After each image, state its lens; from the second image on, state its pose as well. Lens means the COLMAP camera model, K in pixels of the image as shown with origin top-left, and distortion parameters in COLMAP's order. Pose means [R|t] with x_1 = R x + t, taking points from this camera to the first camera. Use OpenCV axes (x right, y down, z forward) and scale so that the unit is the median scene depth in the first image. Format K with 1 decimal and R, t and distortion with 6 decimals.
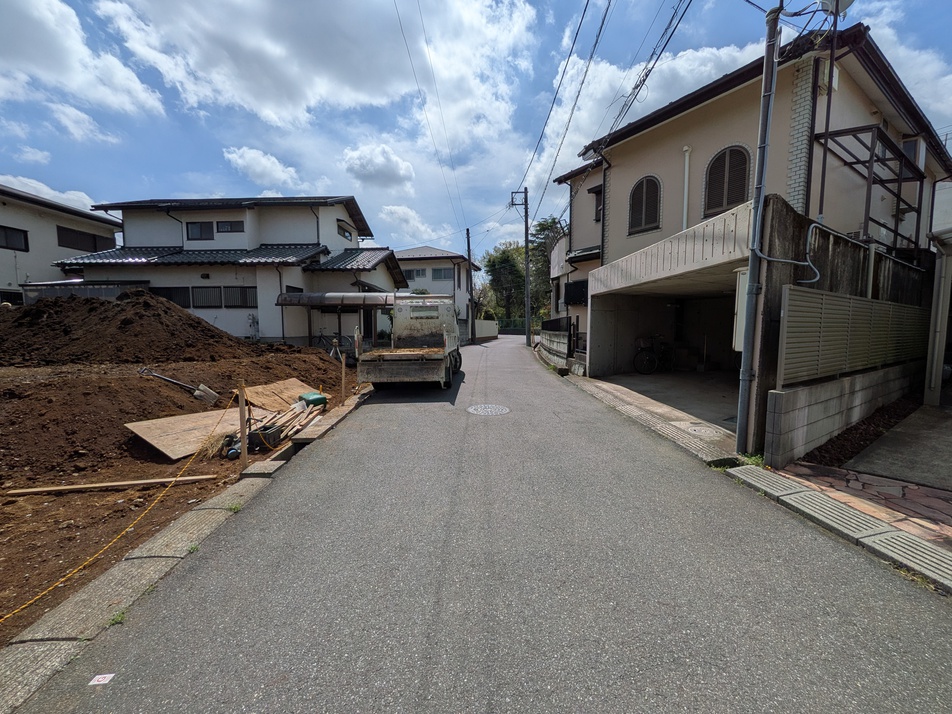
lens RADIAL K [[381.0, 0, 479.0], [0, 381.0, 357.8], [0, 0, 1]] dist [-0.000919, -0.000232]
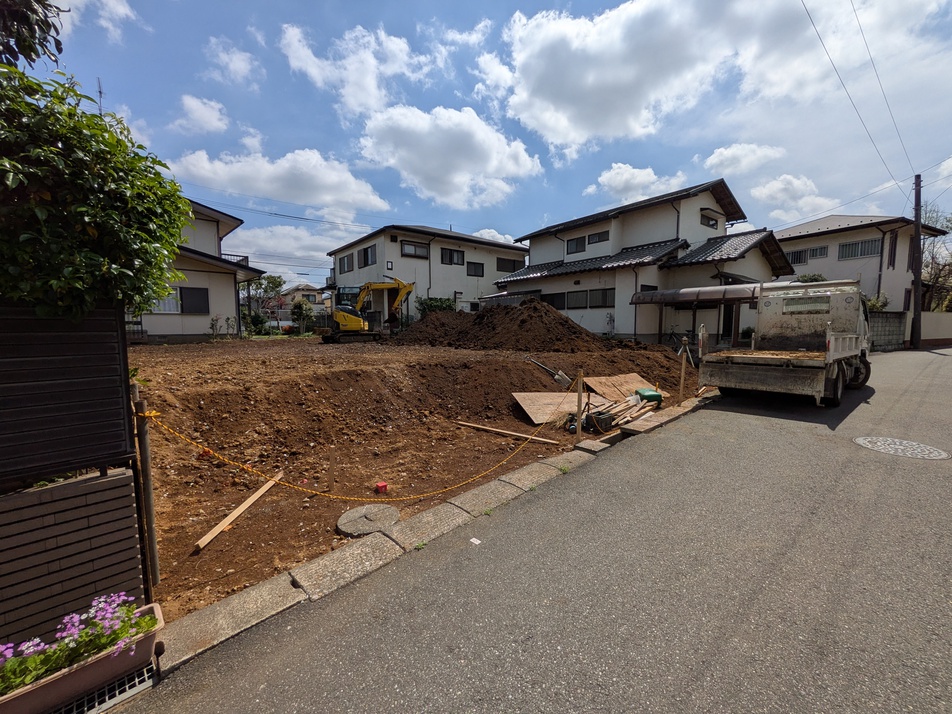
lens RADIAL K [[378.6, 0, 471.2], [0, 378.6, 356.1], [0, 0, 1]] dist [-0.011688, -0.000055]
pose [[0.622114, 0.062667, -0.780415, 0.036060], [-0.059239, 0.997702, 0.032892, -0.001245], [0.780682, 0.025768, 0.624397, -0.009337]]
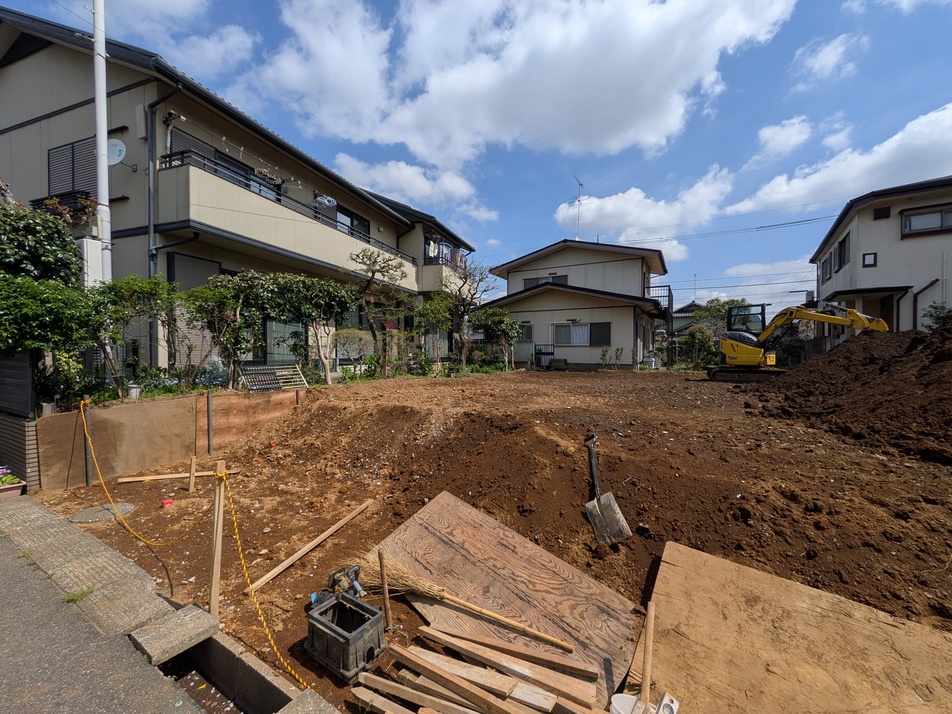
lens RADIAL K [[379.6, 0, 476.0], [0, 379.6, 357.0], [0, 0, 1]] dist [-0.001708, -0.000113]
pose [[-0.568968, 0.004684, -0.822347, -0.135864], [-0.071305, 0.995937, 0.055007, -0.061230], [0.819263, 0.089935, -0.566322, 0.608305]]
